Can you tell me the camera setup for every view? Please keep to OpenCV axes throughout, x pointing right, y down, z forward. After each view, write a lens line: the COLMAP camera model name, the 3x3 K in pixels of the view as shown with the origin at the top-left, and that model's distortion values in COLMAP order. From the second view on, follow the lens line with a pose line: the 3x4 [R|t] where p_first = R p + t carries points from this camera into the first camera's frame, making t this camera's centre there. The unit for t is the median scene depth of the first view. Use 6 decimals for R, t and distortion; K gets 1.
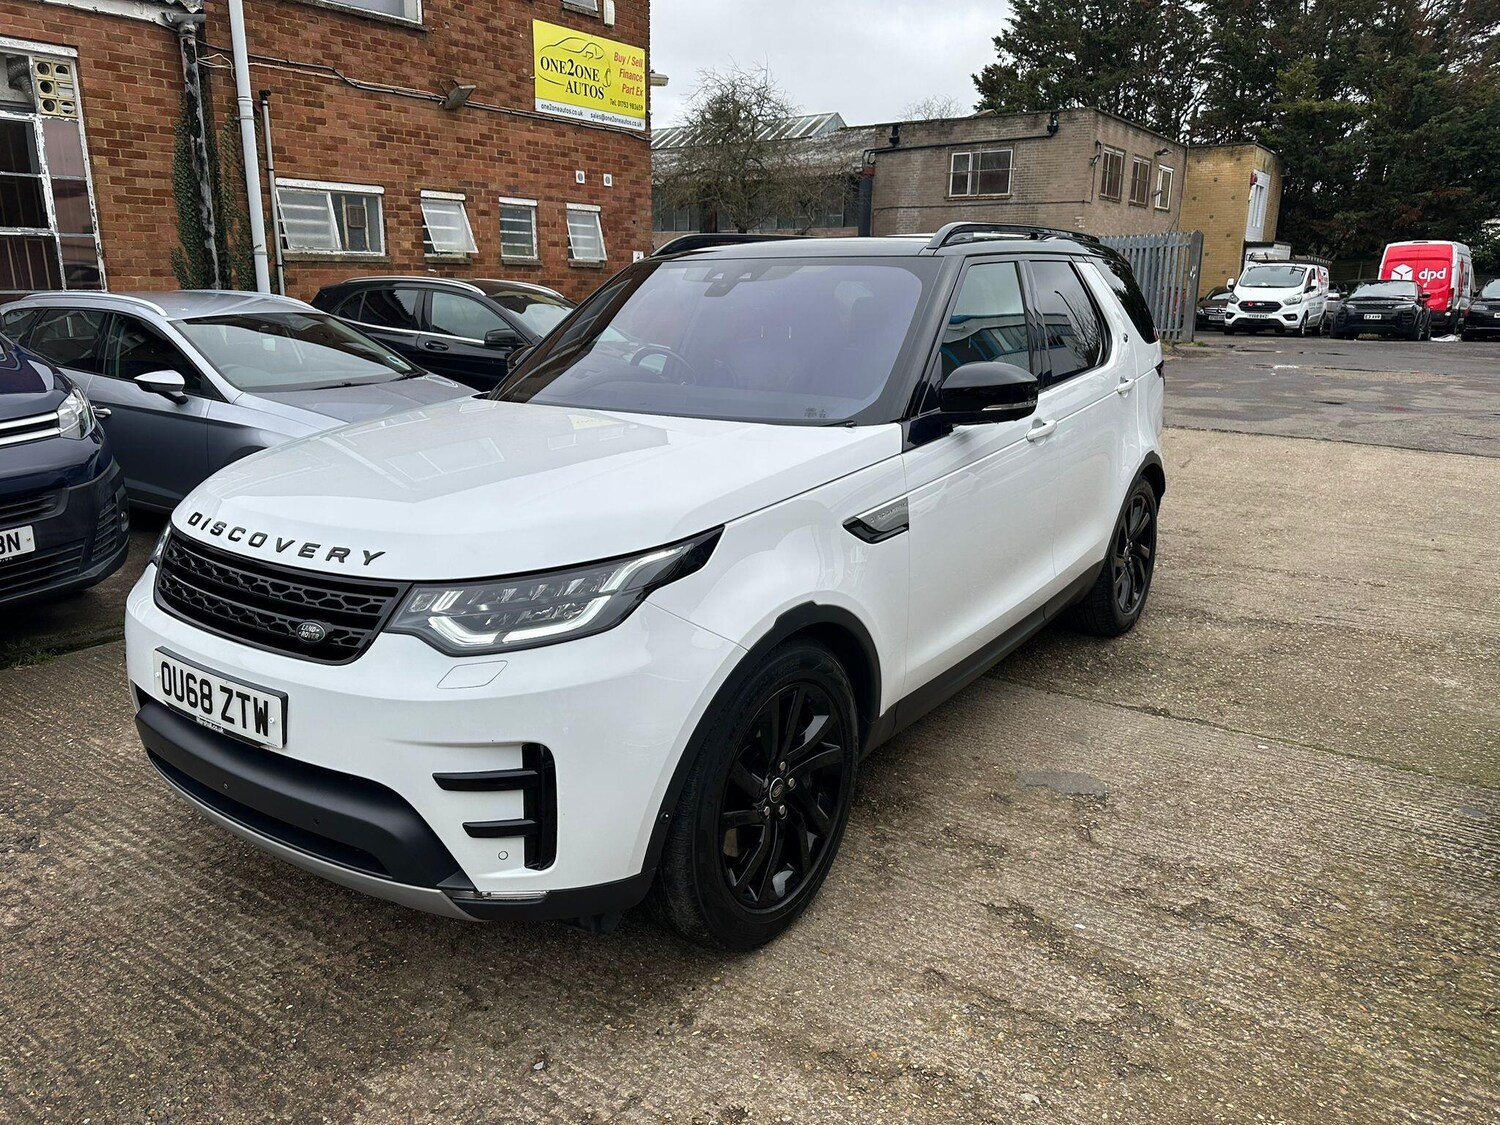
lens RADIAL K [[1062.0, 0, 751.5], [0, 1062.0, 551.2], [0, 0, 1]] dist [0.018151, -0.025912]
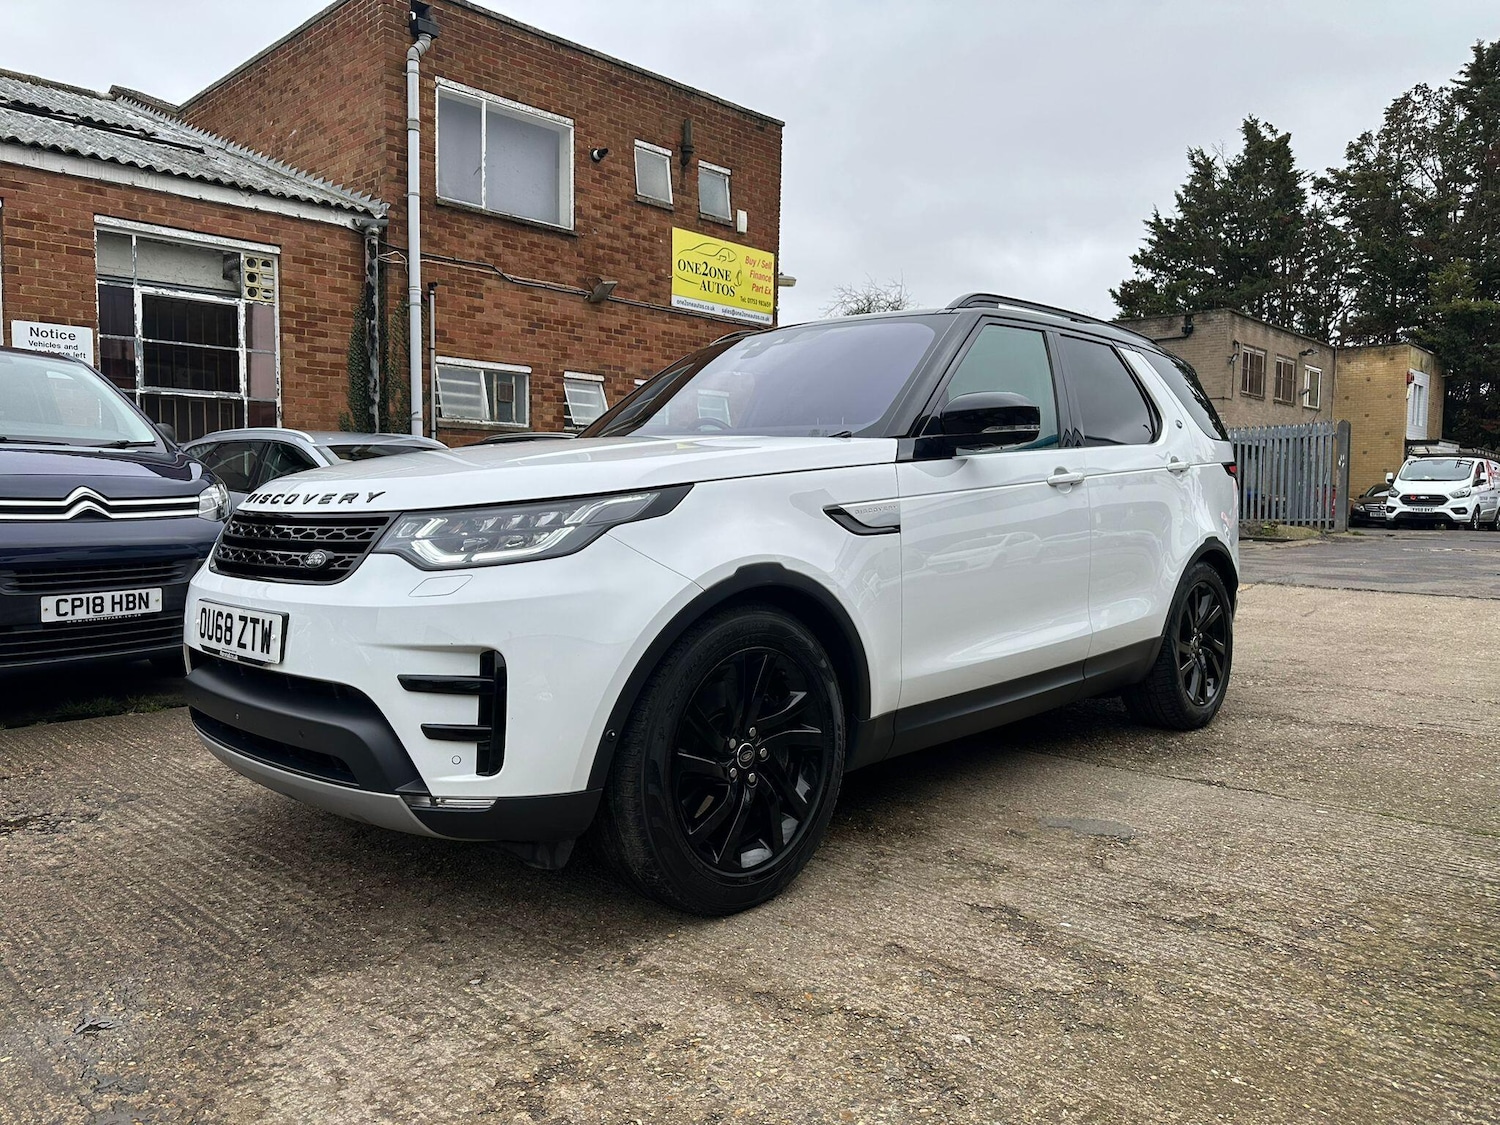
lens RADIAL K [[1062.0, 0, 744.0], [0, 1062.0, 551.3], [0, 0, 1]] dist [0.018151, -0.025912]
pose [[0.989177, 0.007678, -0.146523, 0.116822], [-0.036202, 0.980527, -0.193019, 0.158559], [0.142188, 0.196234, 0.970193, -0.014740]]
